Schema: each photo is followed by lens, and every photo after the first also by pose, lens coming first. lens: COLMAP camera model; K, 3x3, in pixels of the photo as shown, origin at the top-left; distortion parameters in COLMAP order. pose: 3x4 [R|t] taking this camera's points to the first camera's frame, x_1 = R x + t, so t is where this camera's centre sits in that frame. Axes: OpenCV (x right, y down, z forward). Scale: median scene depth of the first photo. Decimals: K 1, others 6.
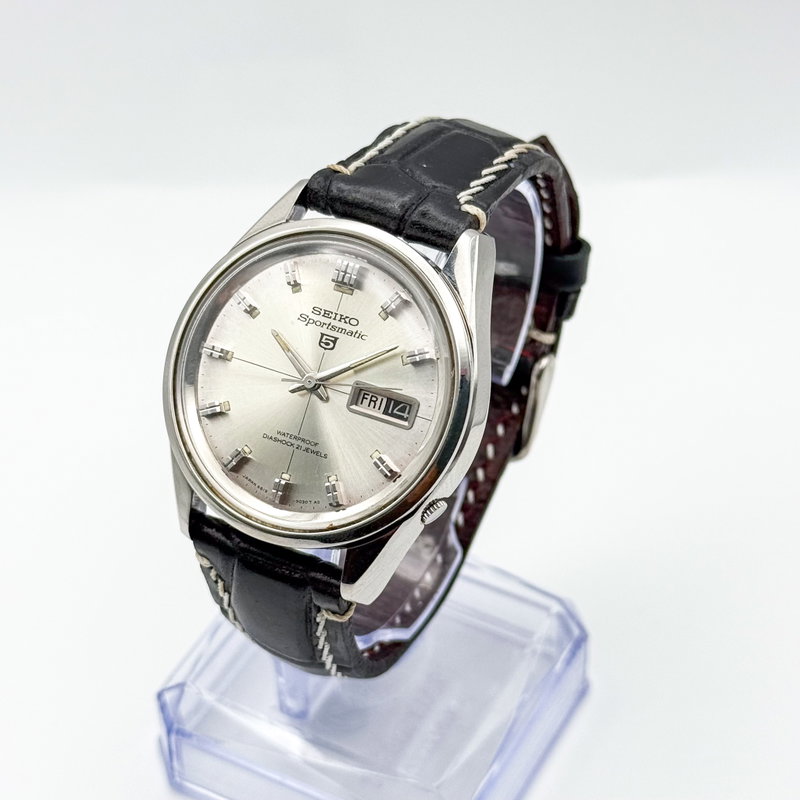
lens RADIAL K [[2035.1, 0, 399.9], [0, 2035.1, 413.0], [0, 0, 1]] dist [-0.109694, -0.352602]
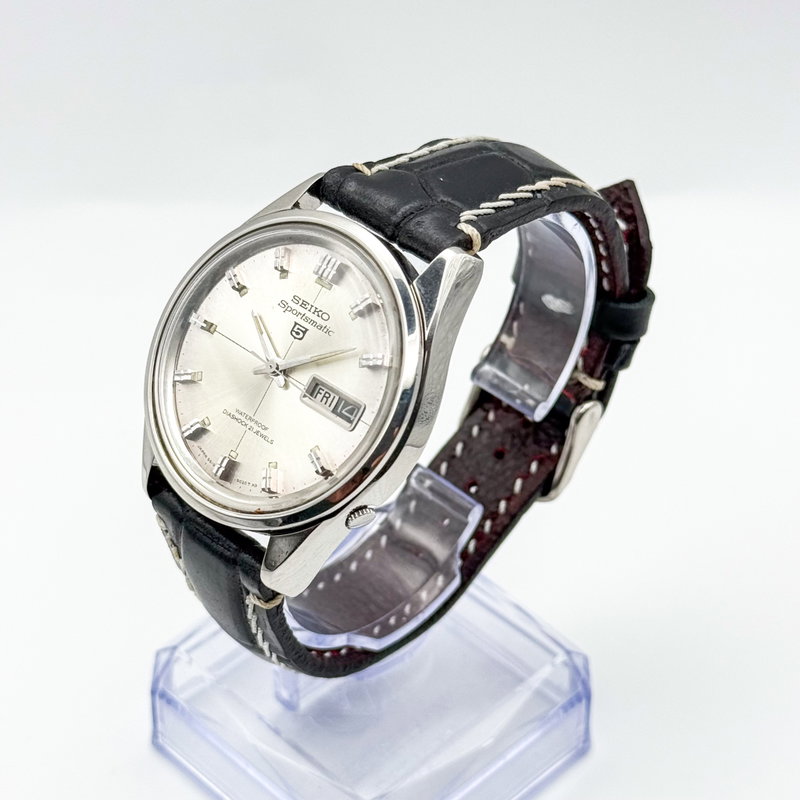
lens RADIAL K [[2035.1, 0, 399.9], [0, 2035.1, 413.0], [0, 0, 1]] dist [-0.109694, -0.352602]
pose [[0.957097, 0.193407, -0.215777, 0.233473], [-0.198066, 0.980189, 0.000034, -0.005321], [0.211509, 0.042705, 0.976443, 0.027818]]
